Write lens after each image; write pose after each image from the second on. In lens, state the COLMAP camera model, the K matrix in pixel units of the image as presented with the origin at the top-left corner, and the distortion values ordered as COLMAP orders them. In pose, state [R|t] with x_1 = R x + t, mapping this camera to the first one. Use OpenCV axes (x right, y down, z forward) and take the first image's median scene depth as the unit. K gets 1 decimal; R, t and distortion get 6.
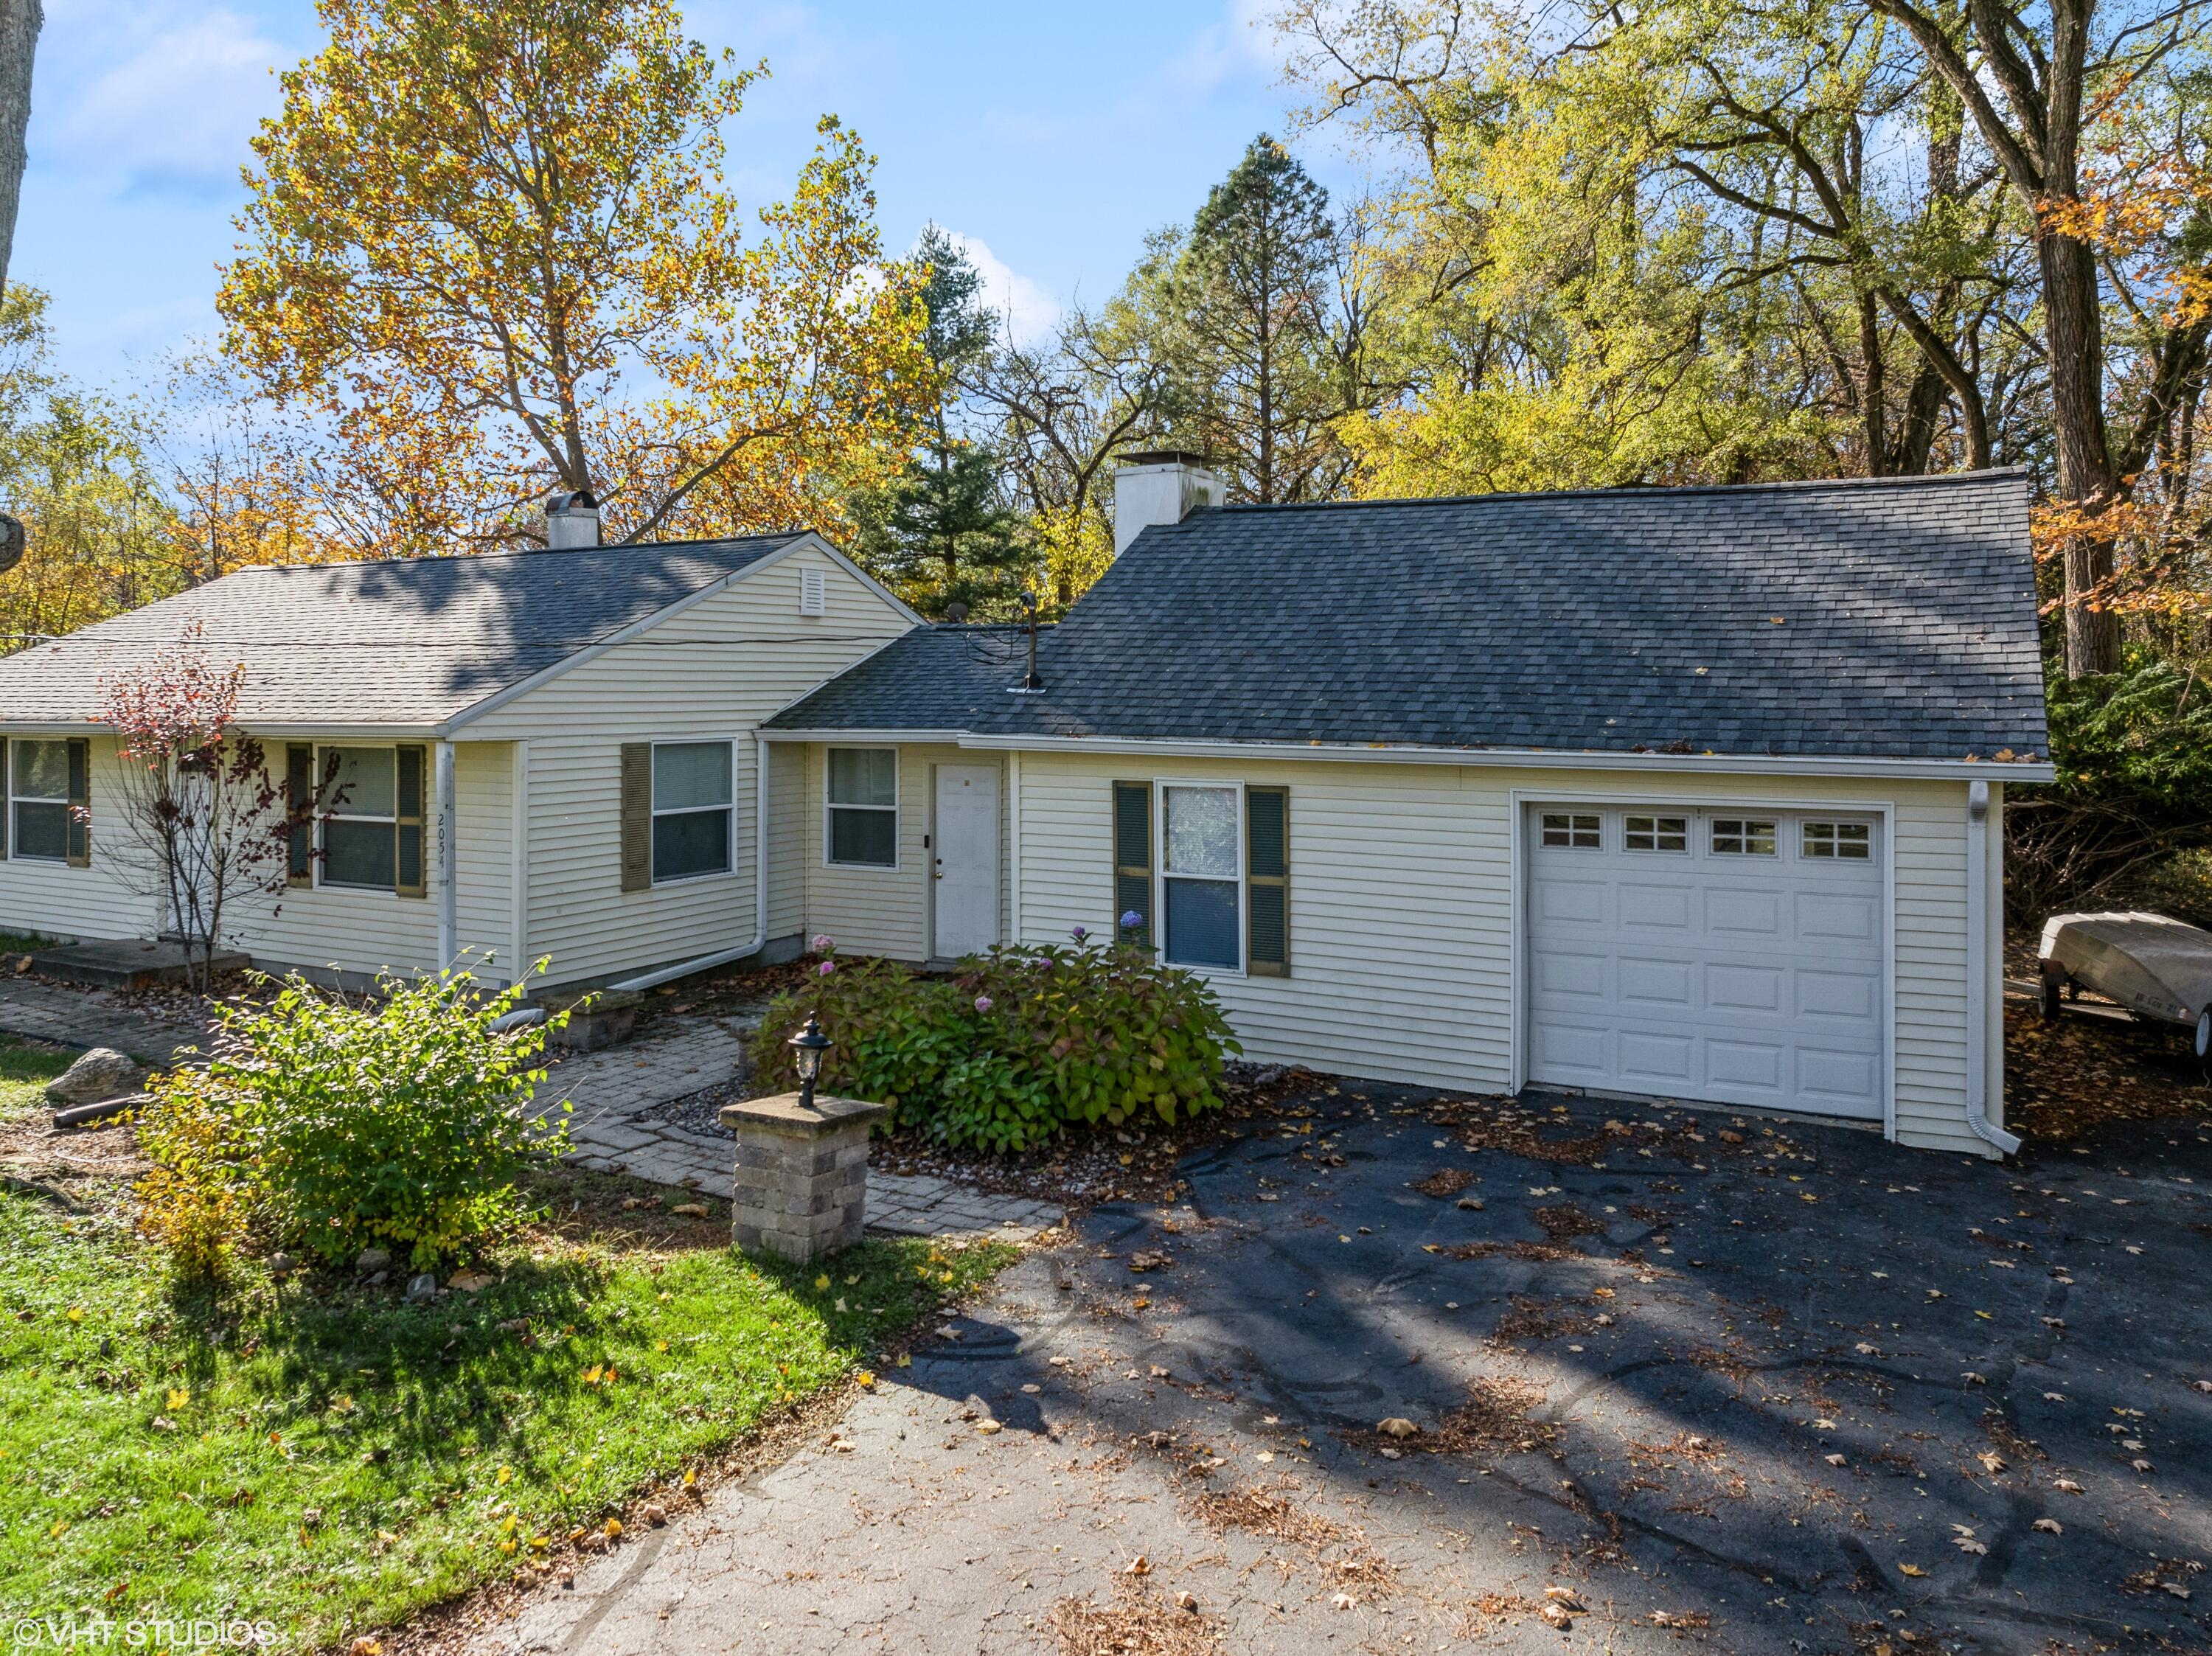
lens RADIAL K [[1609.5, 0, 1108.8], [0, 1609.5, 661.9], [0, 0, 1]] dist [-0.039547, 0.000630]
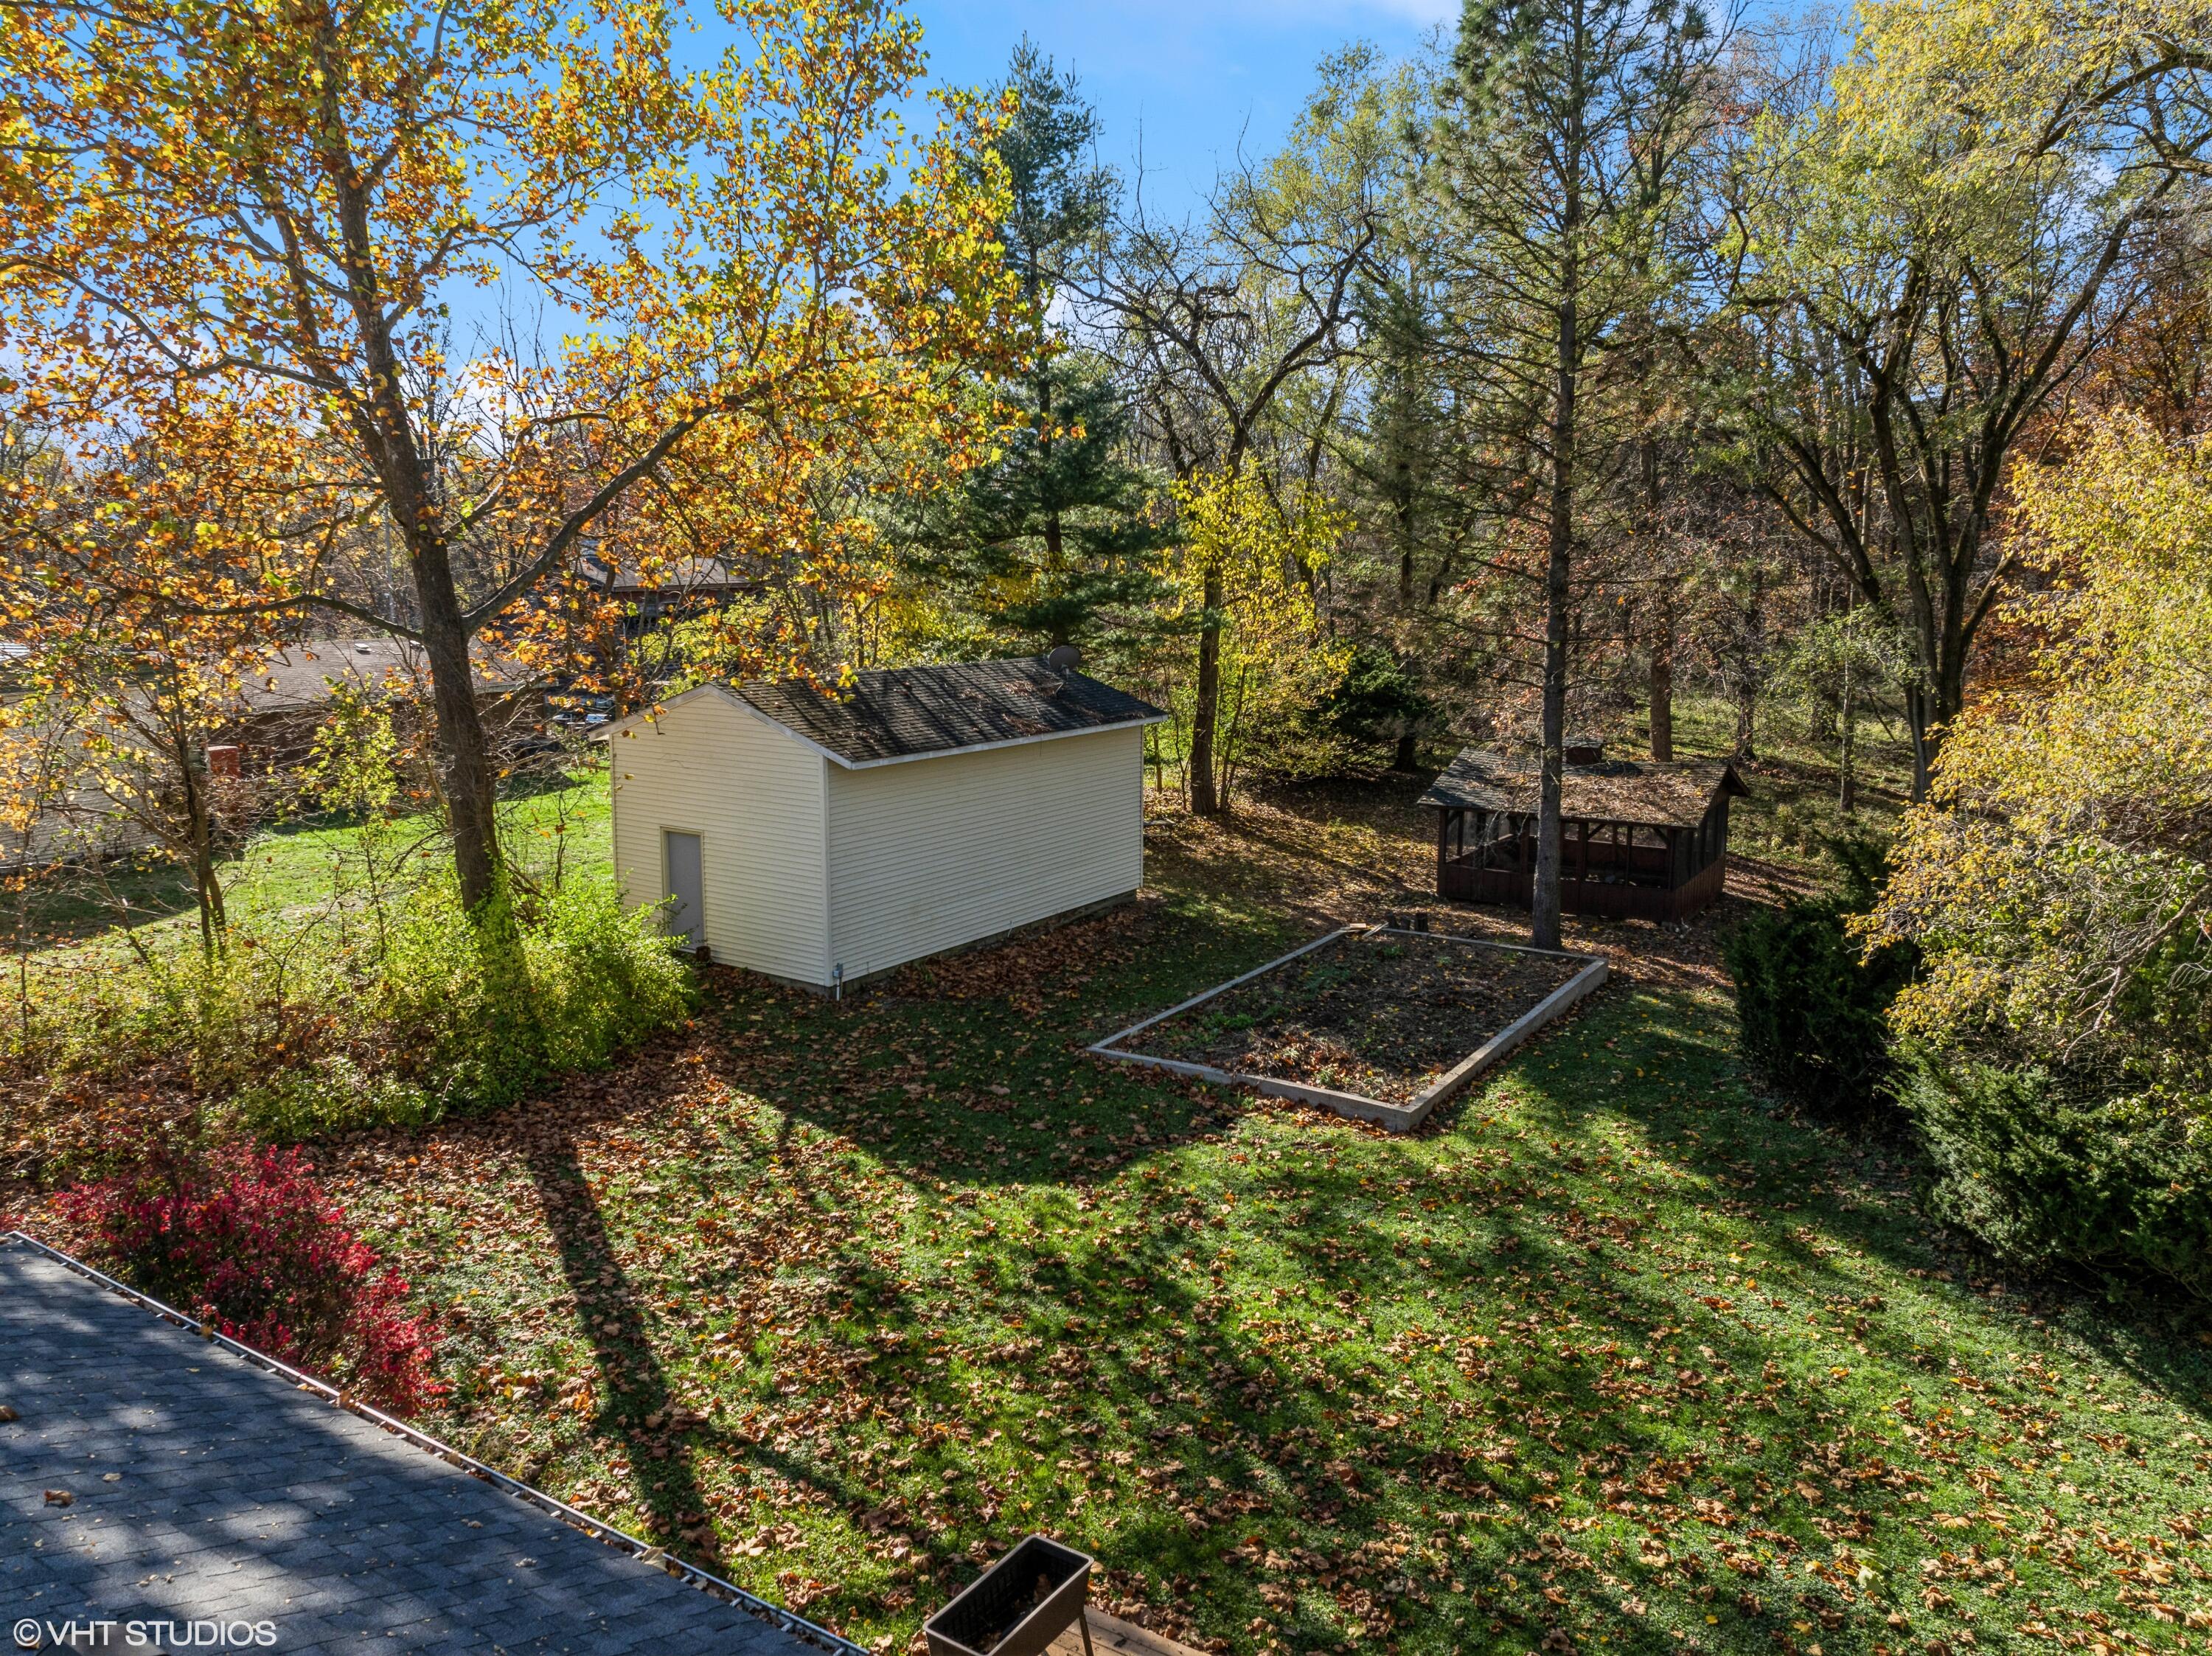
lens RADIAL K [[1575.1, 0, 1115.2], [0, 1575.1, 822.4], [0, 0, 1]] dist [-0.039680, 0.005002]
pose [[0.998056, 0.016104, -0.060210, -0.113131], [-0.004840, 0.983151, 0.182730, -0.280817], [0.062138, -0.182083, 0.981318, 1.225683]]
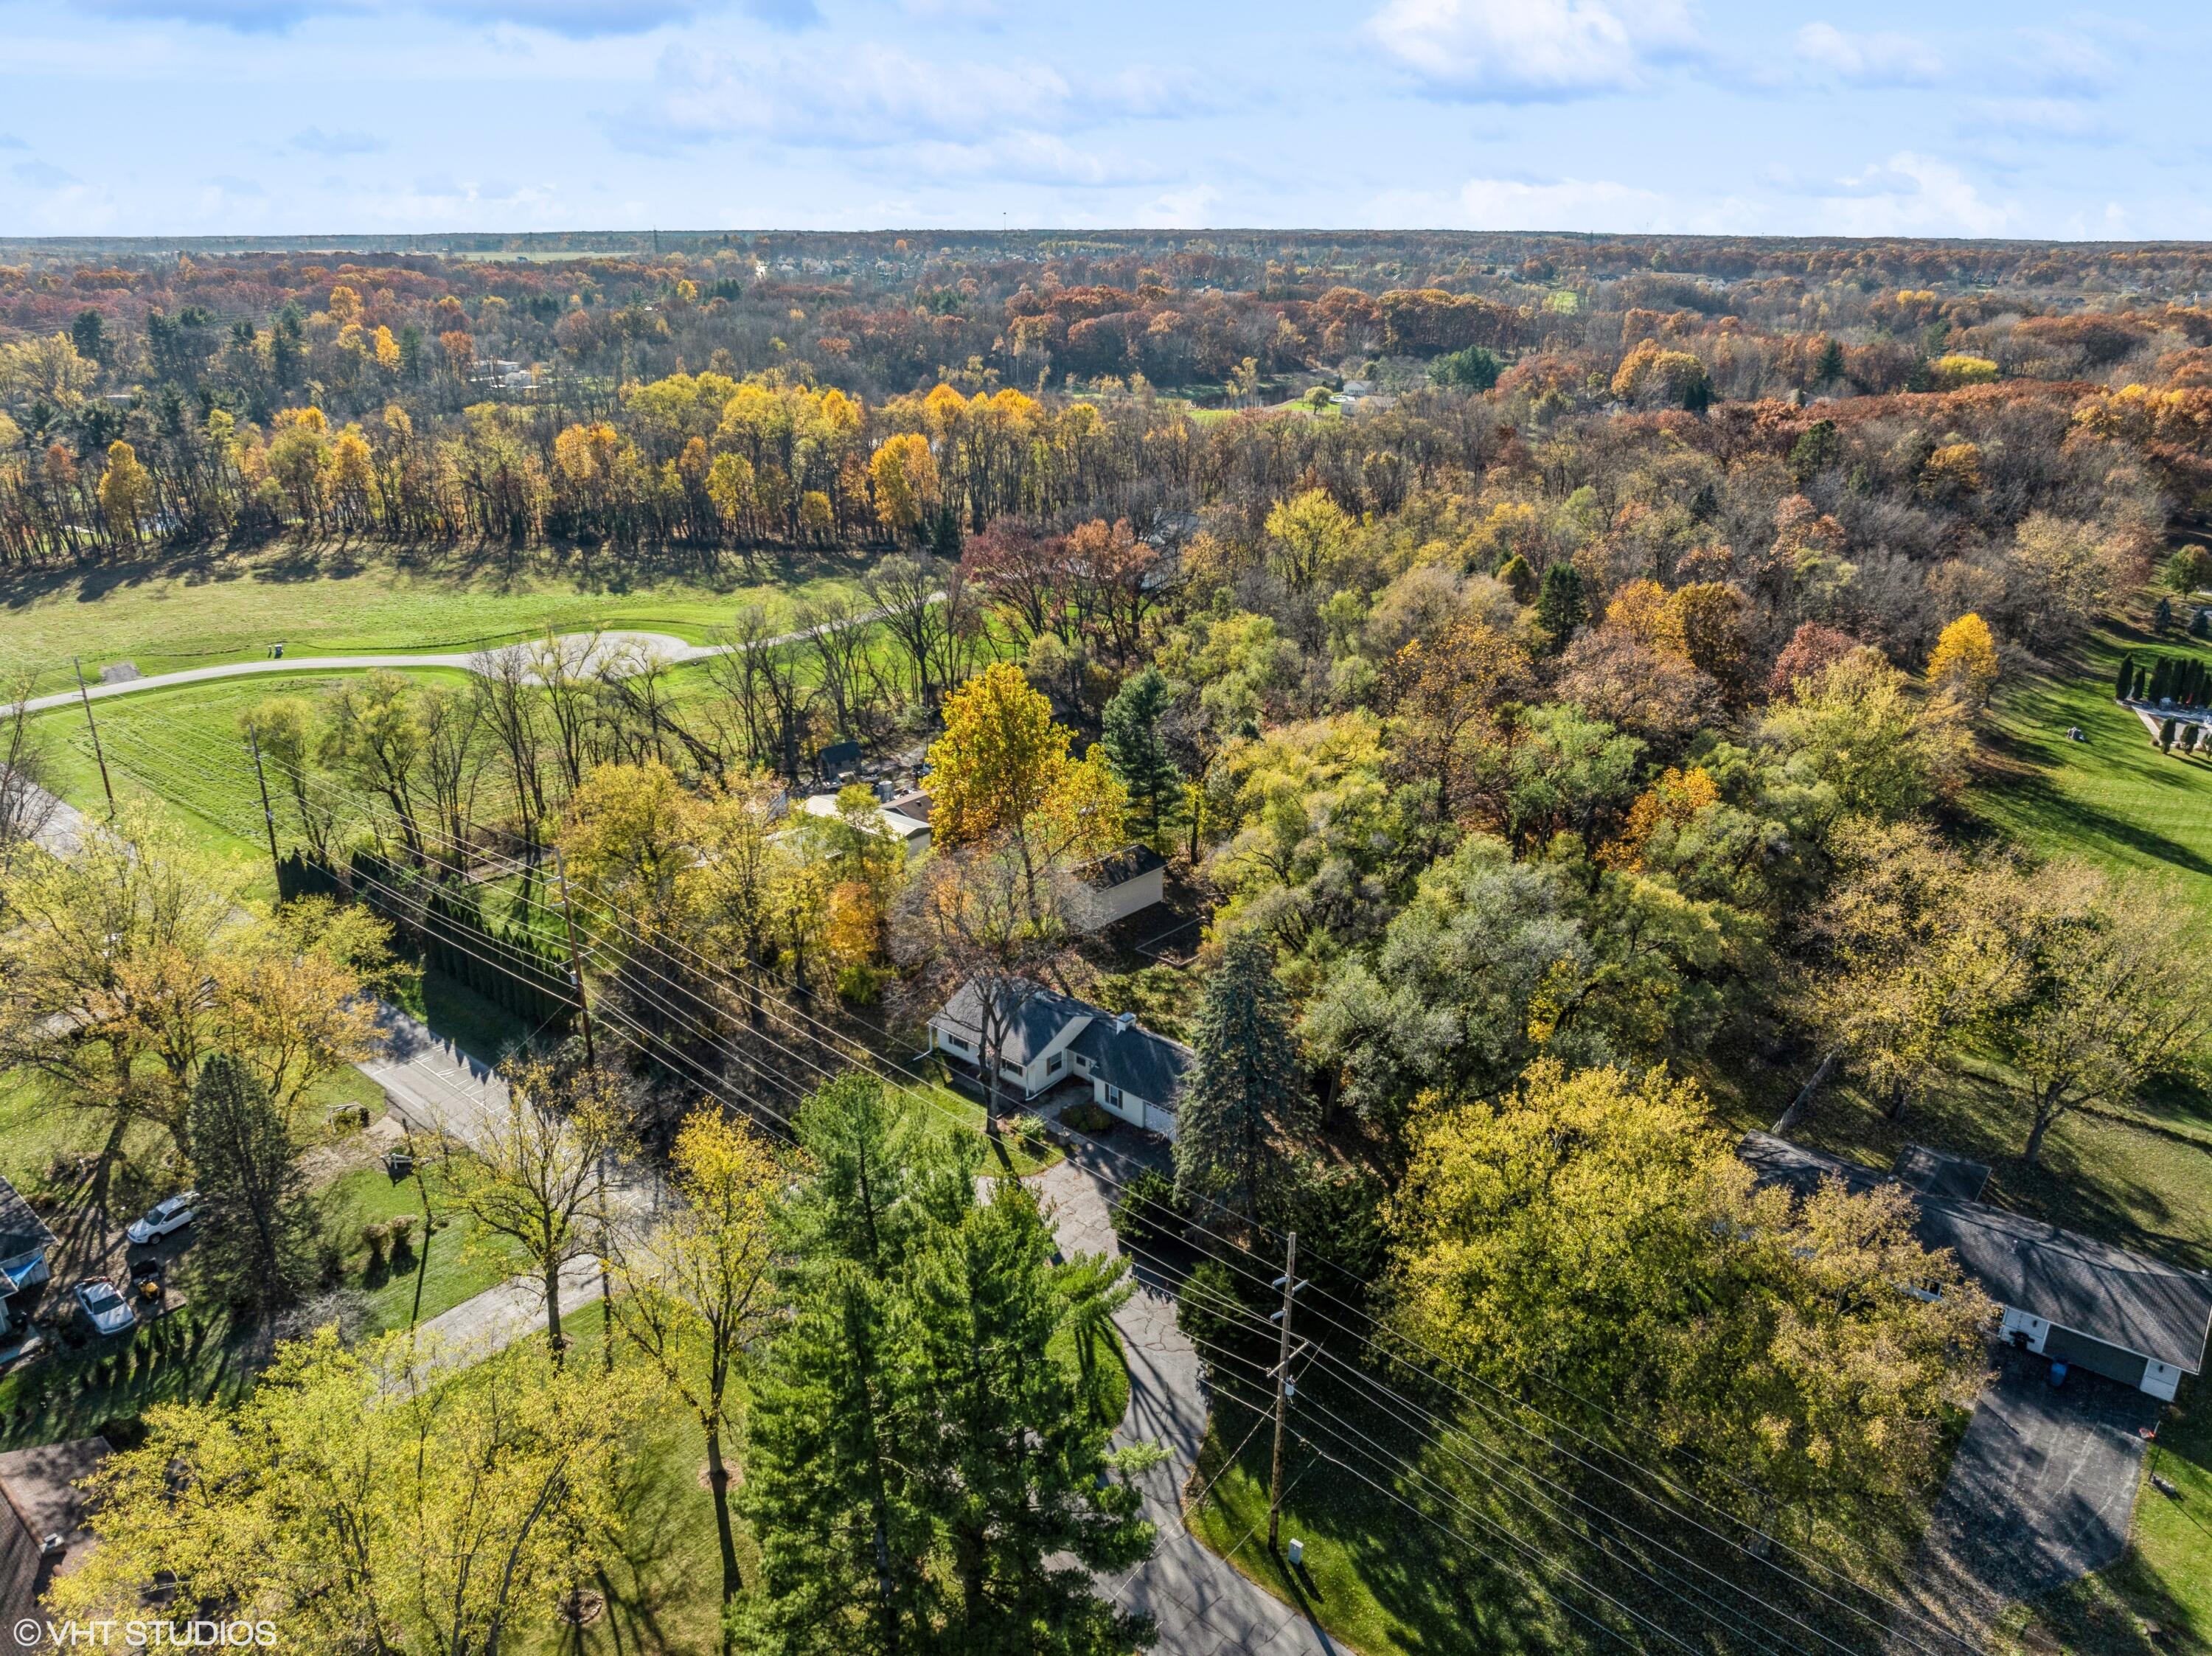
lens RADIAL K [[1575.1, 0, 1115.2], [0, 1575.1, 822.4], [0, 0, 1]] dist [-0.039680, 0.005002]
pose [[0.975991, 0.084955, -0.200561, 1.466189], [-0.007287, 0.933020, 0.359752, -3.835129], [0.217690, -0.349653, 0.911238, -5.528271]]
